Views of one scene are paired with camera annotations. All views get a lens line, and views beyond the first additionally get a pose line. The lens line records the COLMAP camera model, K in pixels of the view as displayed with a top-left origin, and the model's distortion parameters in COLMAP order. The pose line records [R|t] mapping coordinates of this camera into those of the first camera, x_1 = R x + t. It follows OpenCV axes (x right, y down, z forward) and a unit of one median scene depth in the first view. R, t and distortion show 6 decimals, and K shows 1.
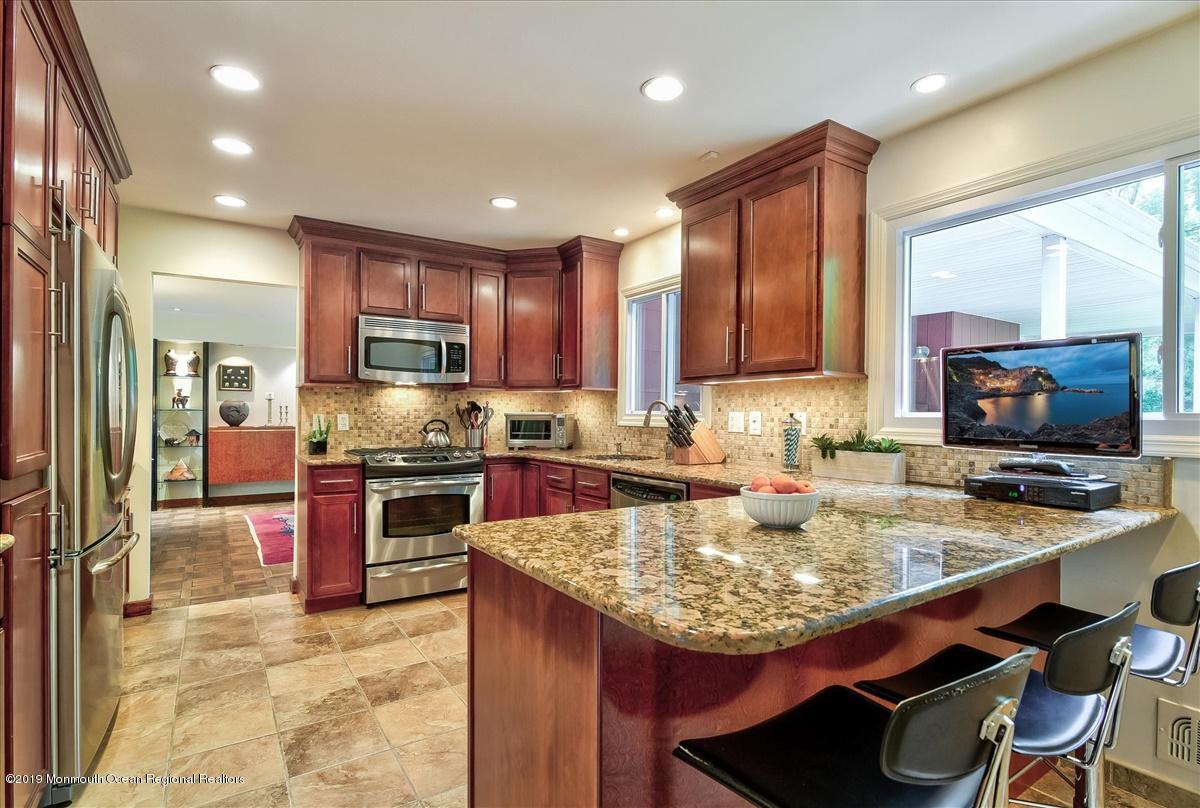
lens RADIAL K [[580.2, 0, 596.9], [0, 580.2, 410.1], [0, 0, 1]] dist [0.002716, -0.001001]
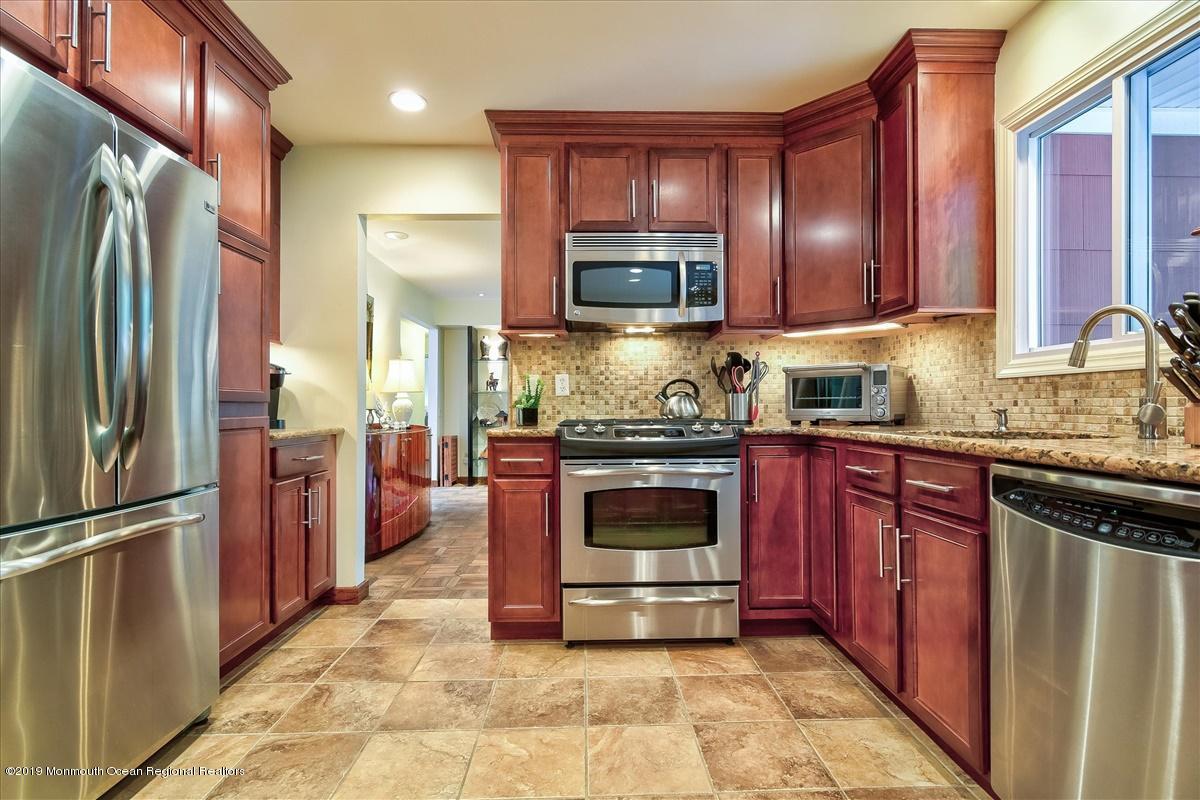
lens RADIAL K [[580.2, 0, 601.3], [0, 580.2, 403.0], [0, 0, 1]] dist [0.002716, -0.001001]
pose [[0.854548, -0.012909, -0.519213, 0.002094], [0.013251, 0.999908, -0.003051, 0.047824], [0.519204, -0.004273, 0.854640, 0.377252]]
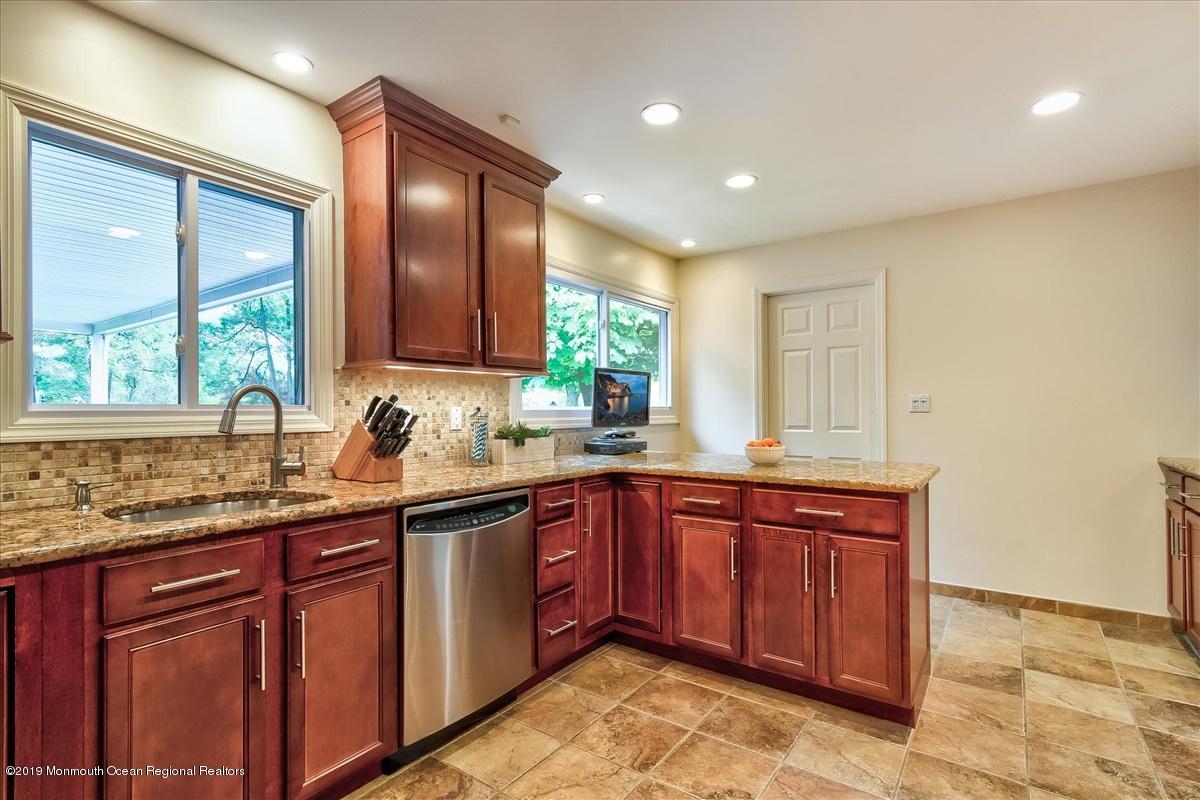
lens RADIAL K [[580.2, 0, 601.8], [0, 580.2, 405.6], [0, 0, 1]] dist [0.002716, -0.001001]
pose [[-0.366587, 0.001307, 0.930383, -0.471447], [-0.001379, 0.999997, -0.001948, 0.002824], [-0.930383, -0.001997, -0.366584, 0.808393]]
